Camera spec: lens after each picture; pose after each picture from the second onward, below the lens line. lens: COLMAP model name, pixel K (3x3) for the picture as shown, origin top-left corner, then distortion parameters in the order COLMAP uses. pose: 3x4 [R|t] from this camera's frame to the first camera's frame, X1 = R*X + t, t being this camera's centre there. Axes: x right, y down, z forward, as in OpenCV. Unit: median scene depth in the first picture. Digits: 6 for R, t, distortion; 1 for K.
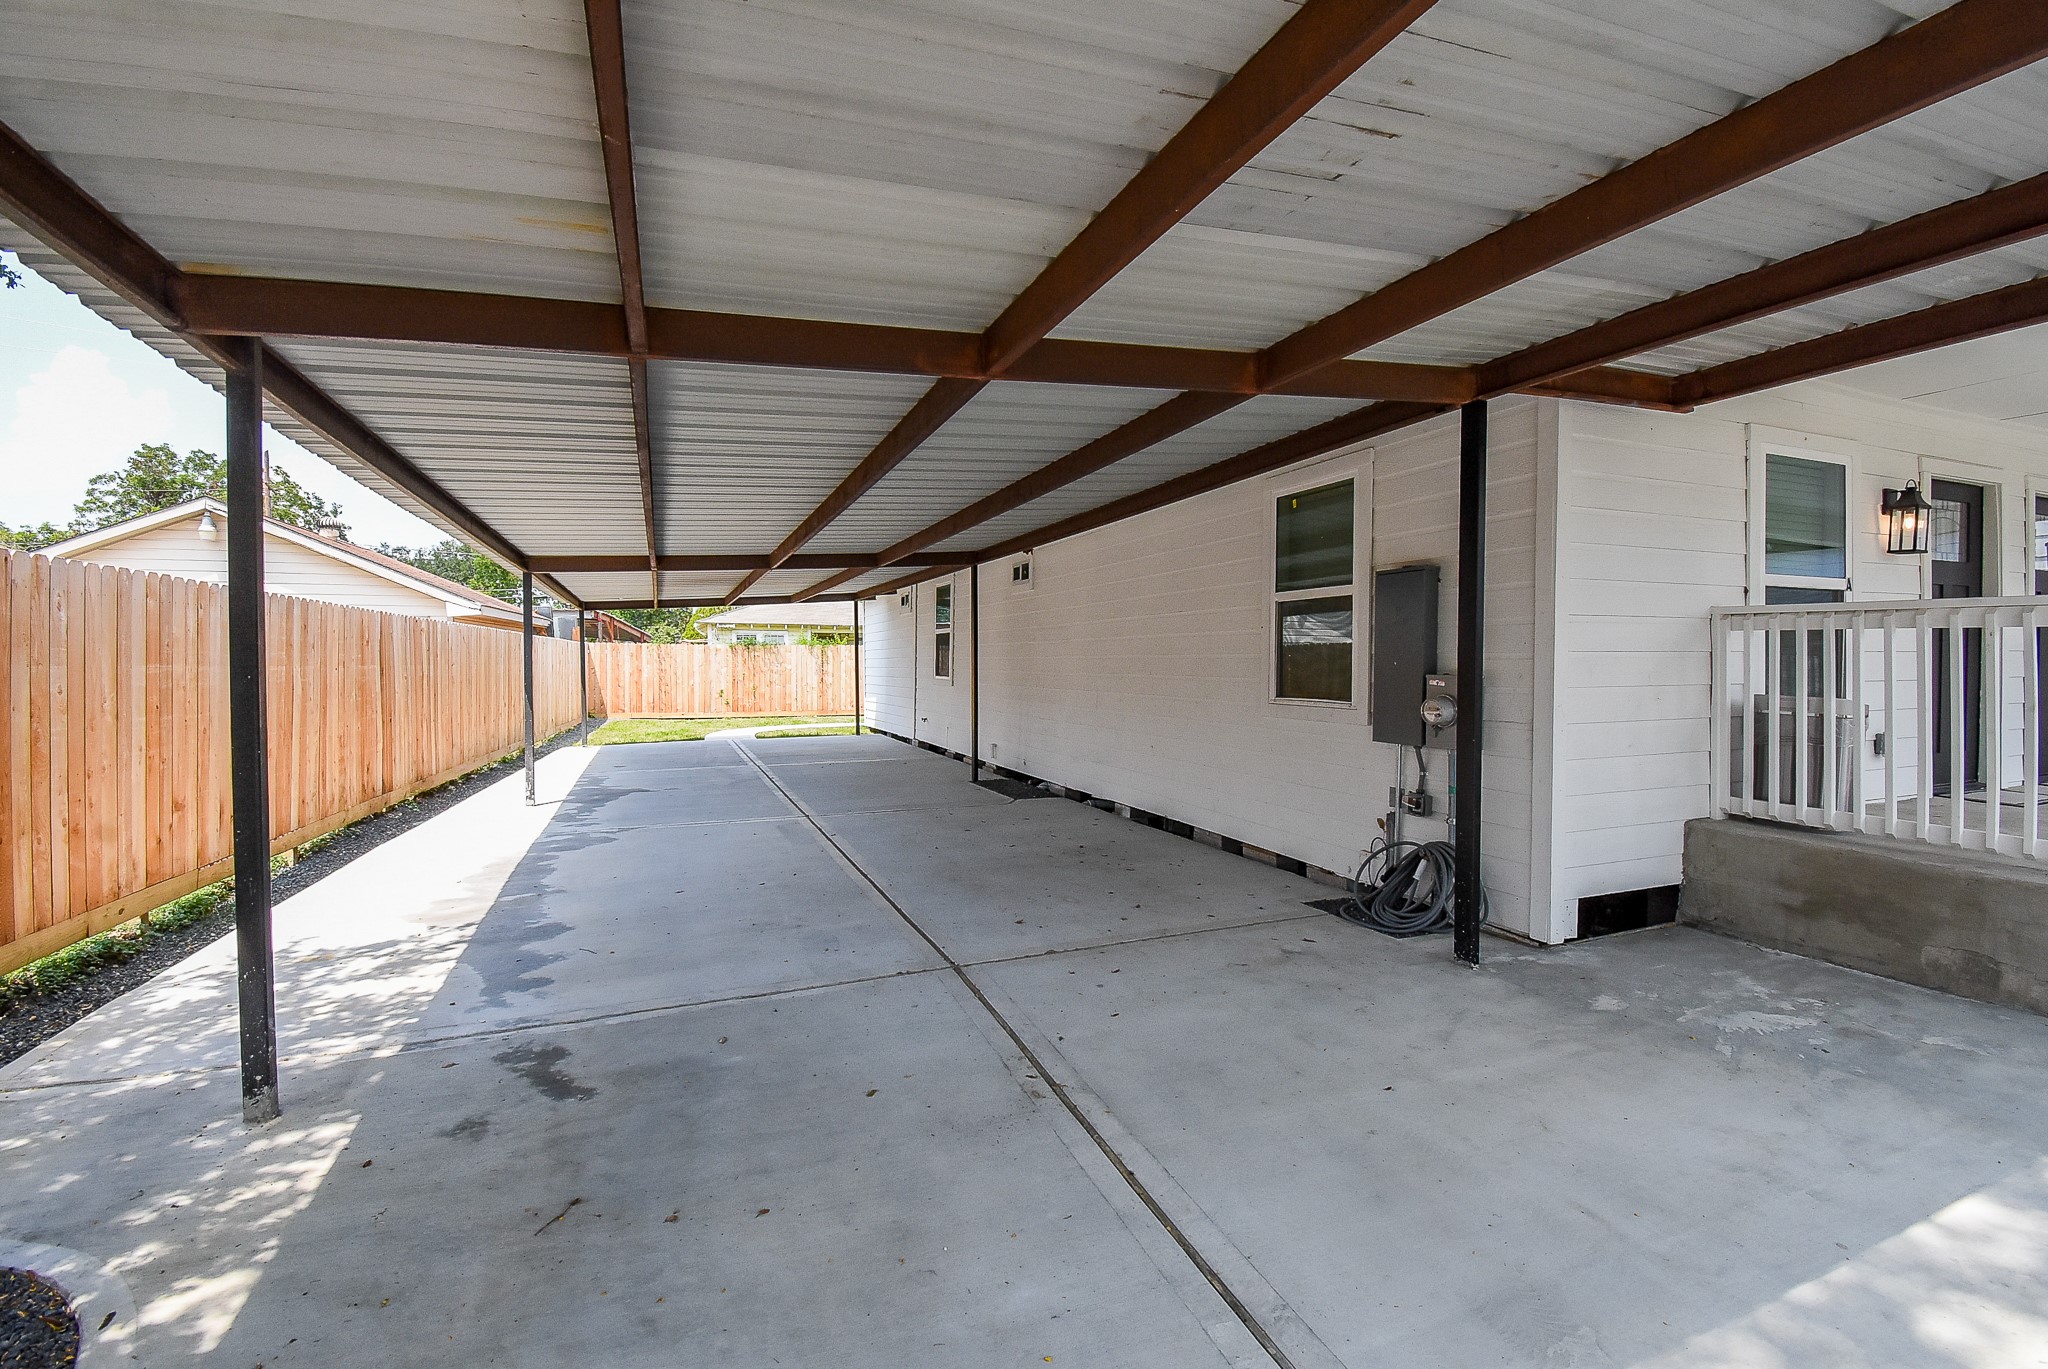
lens RADIAL K [[921.5, 0, 1024.0], [0, 921.5, 684.5], [0, 0, 1]] dist [0.024680, -0.027004]
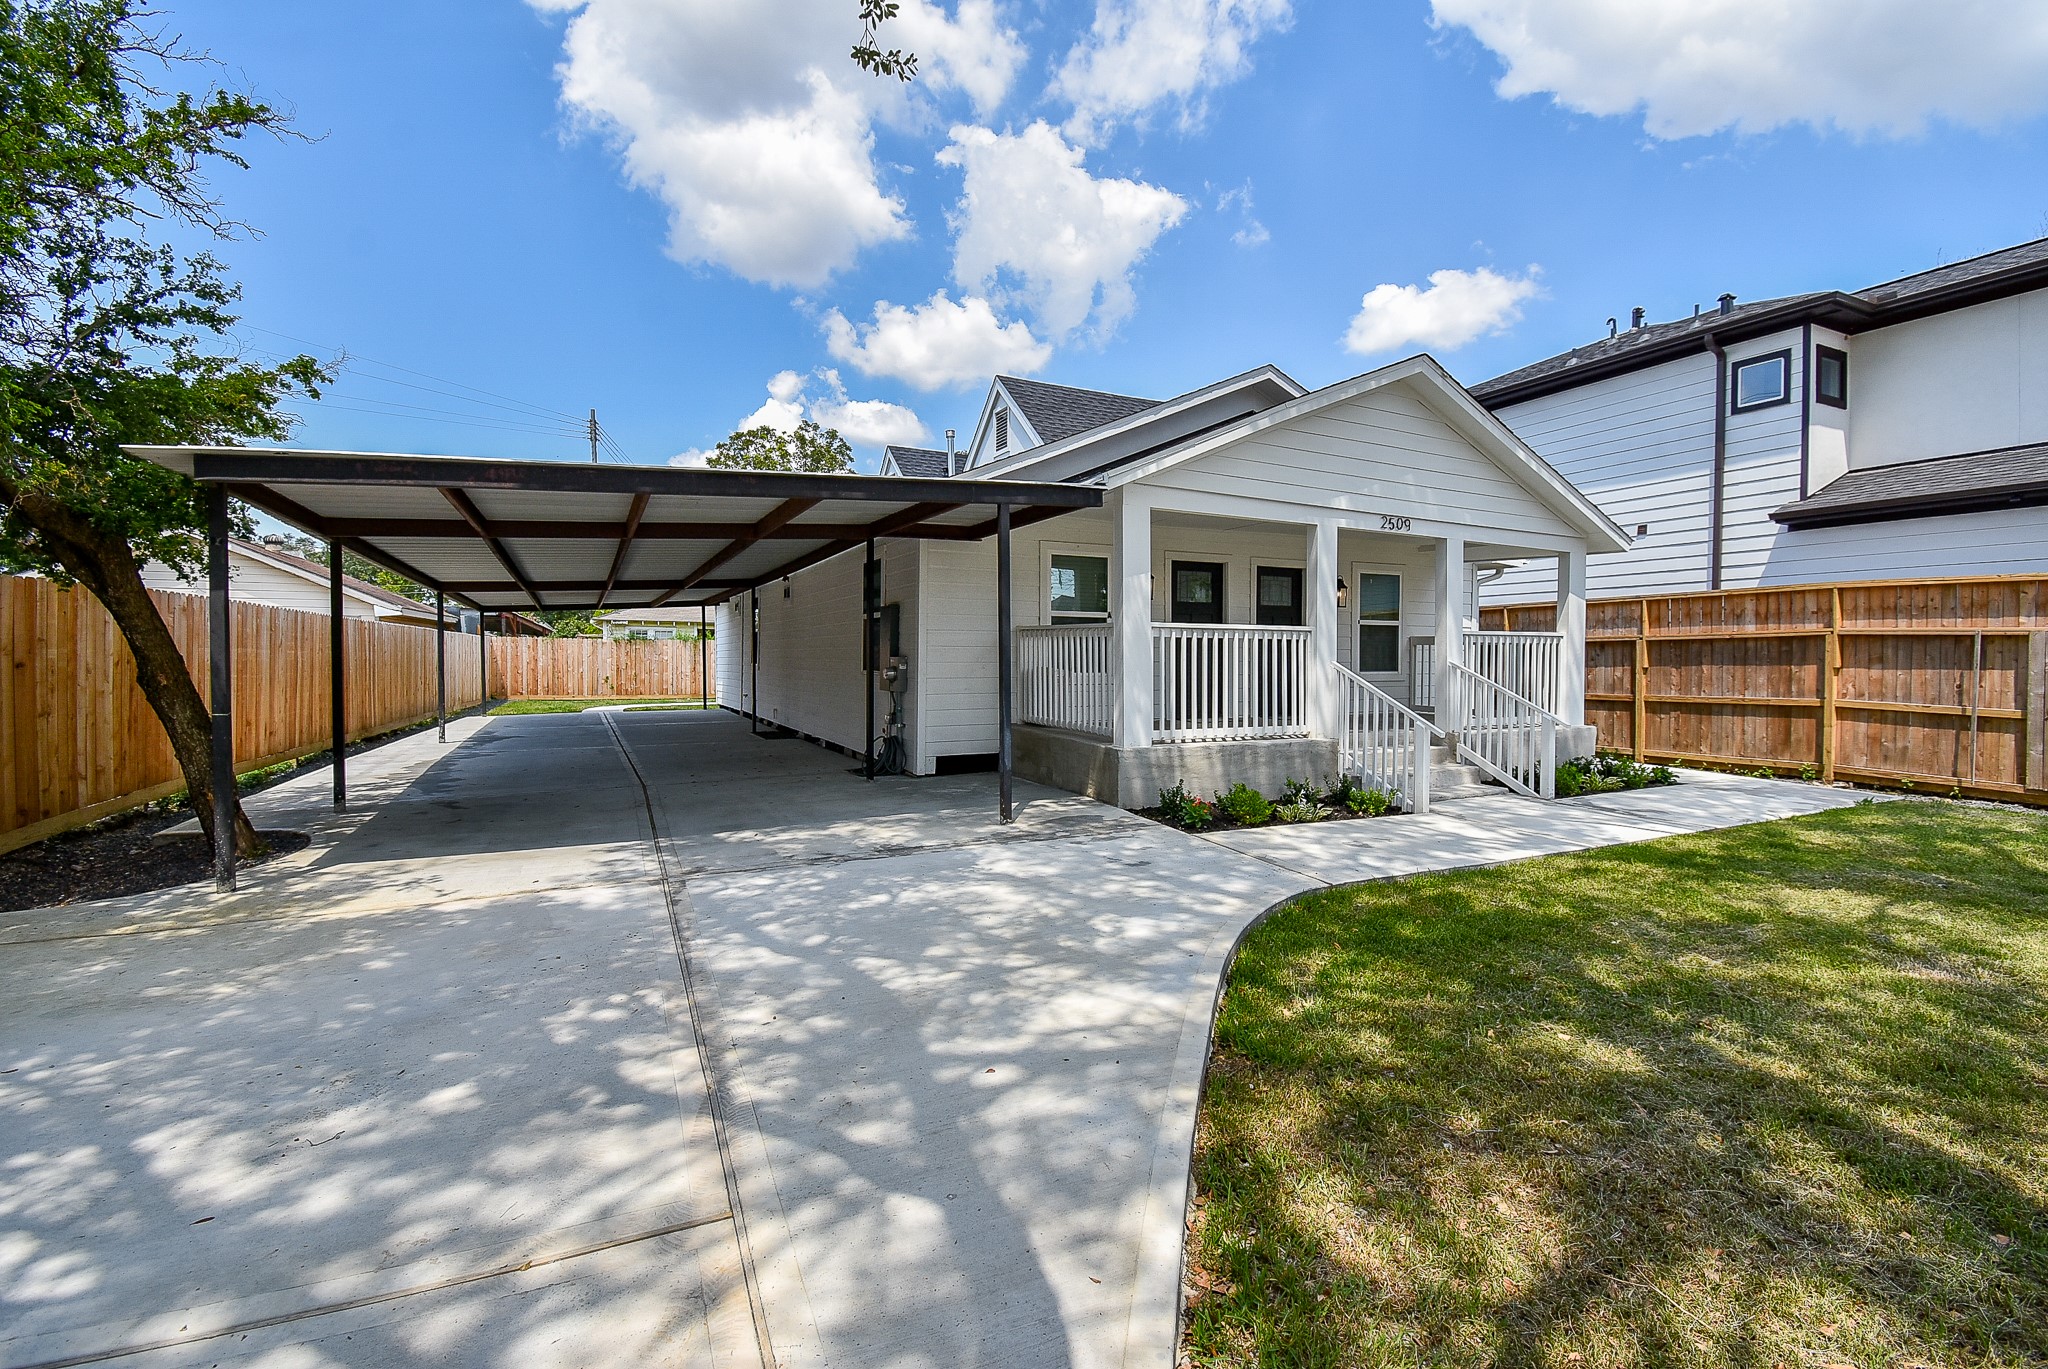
lens RADIAL K [[903.0, 0, 1014.6], [0, 903.0, 677.3], [0, 0, 1]] dist [0.023636, -0.024637]
pose [[0.997202, 0.004178, 0.074639, 0.257556], [-0.003983, 0.999988, -0.002766, 0.018402], [-0.074649, 0.002461, 0.997207, -0.489764]]
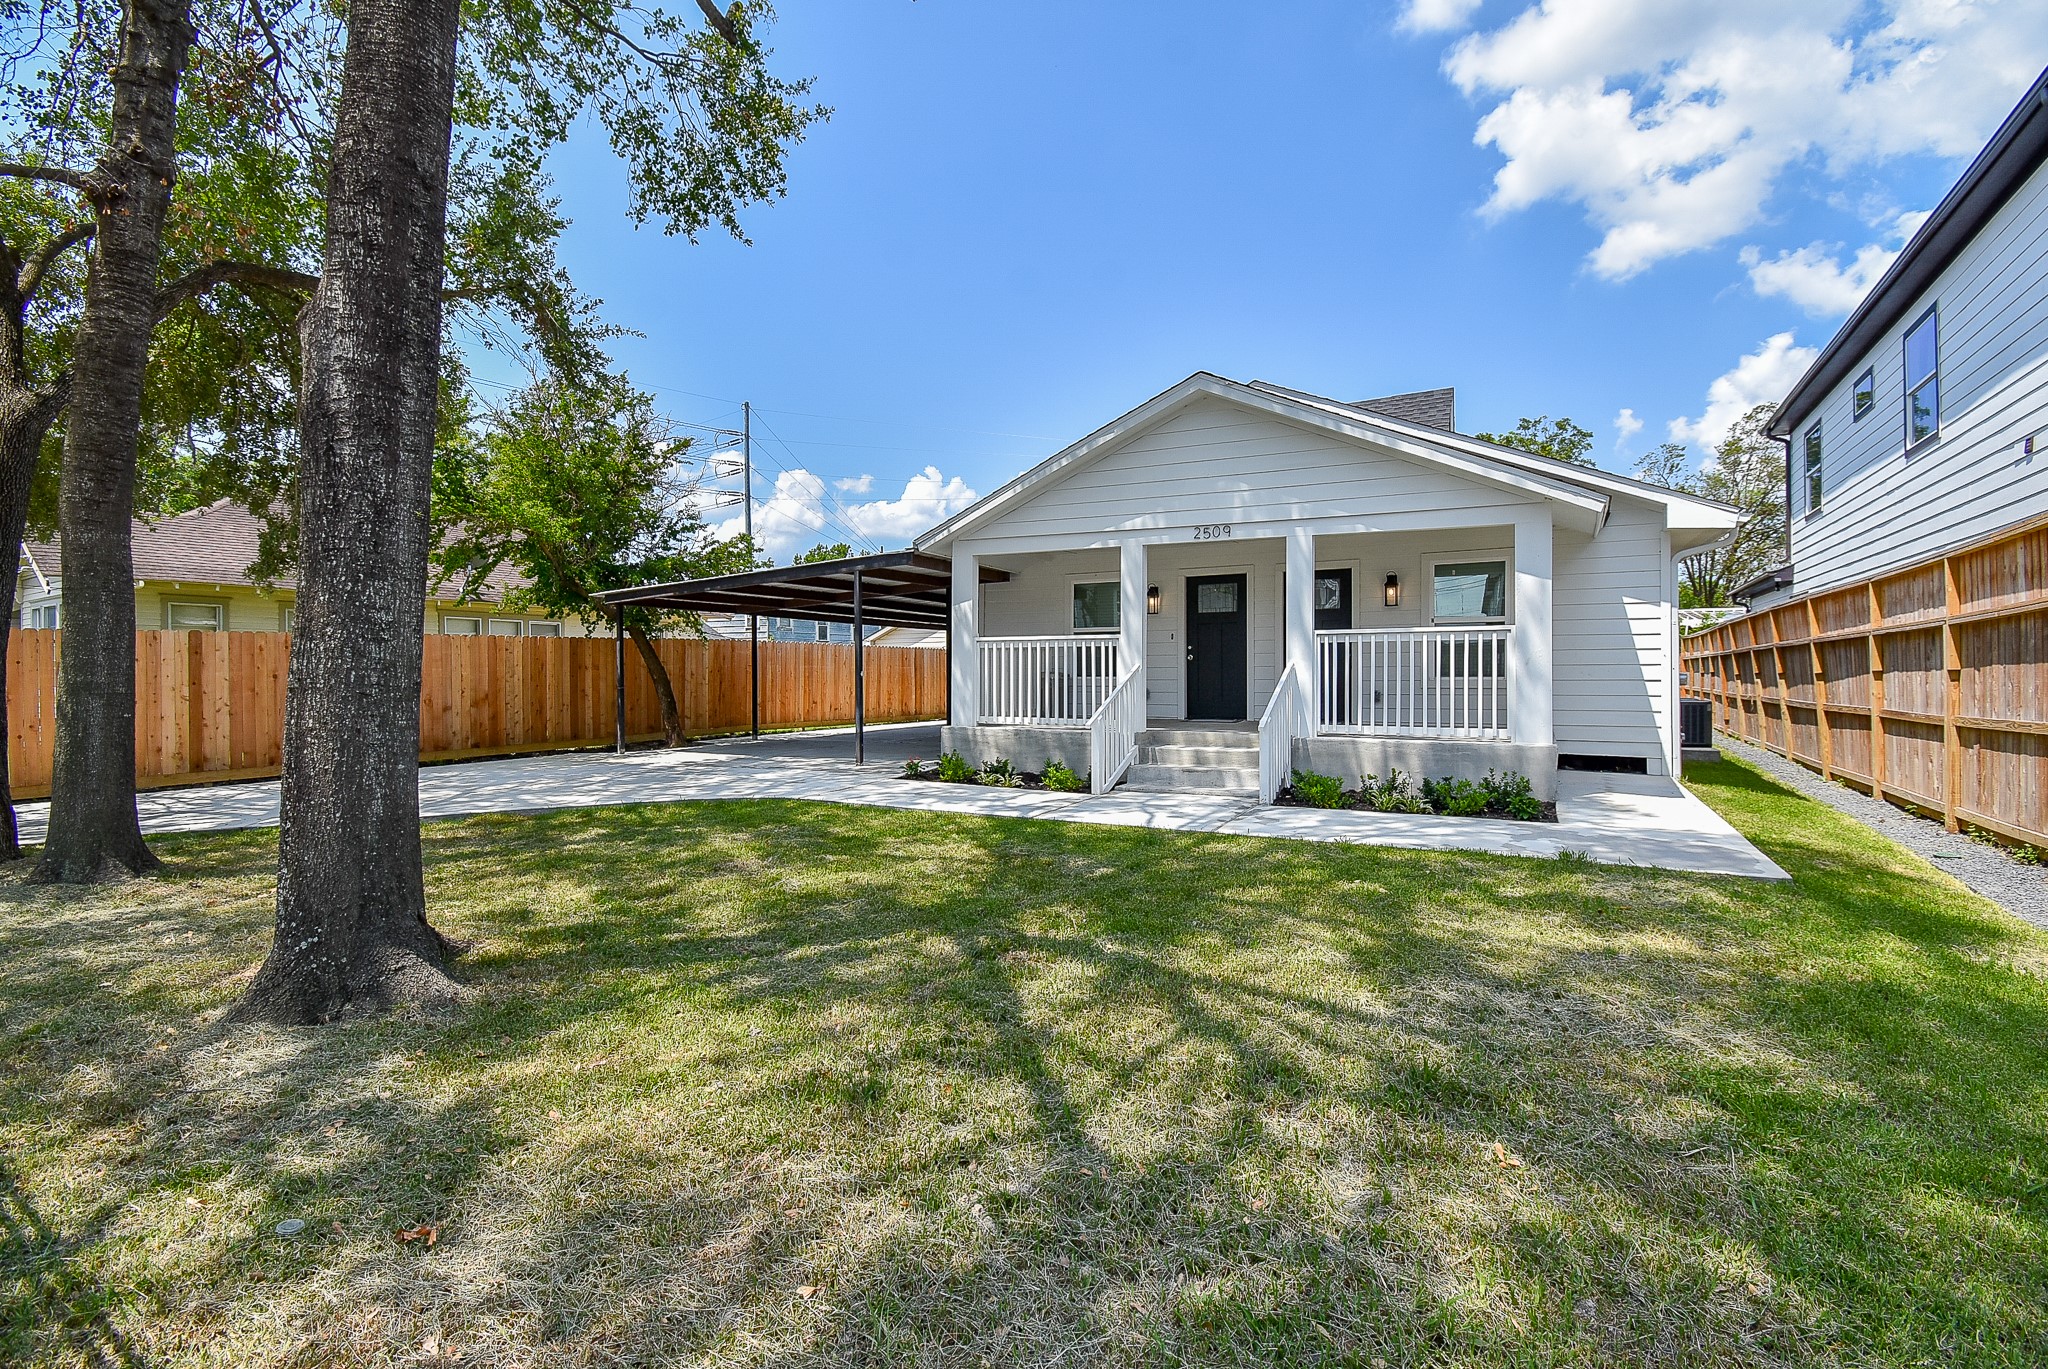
lens RADIAL K [[921.5, 0, 1024.0], [0, 921.5, 684.5], [0, 0, 1]] dist [0.024680, -0.027004]
pose [[0.637004, 0.009056, -0.770807, 1.277763], [-0.020920, 0.999766, -0.005543, 0.029093], [0.770577, 0.019656, 0.637044, -0.381624]]
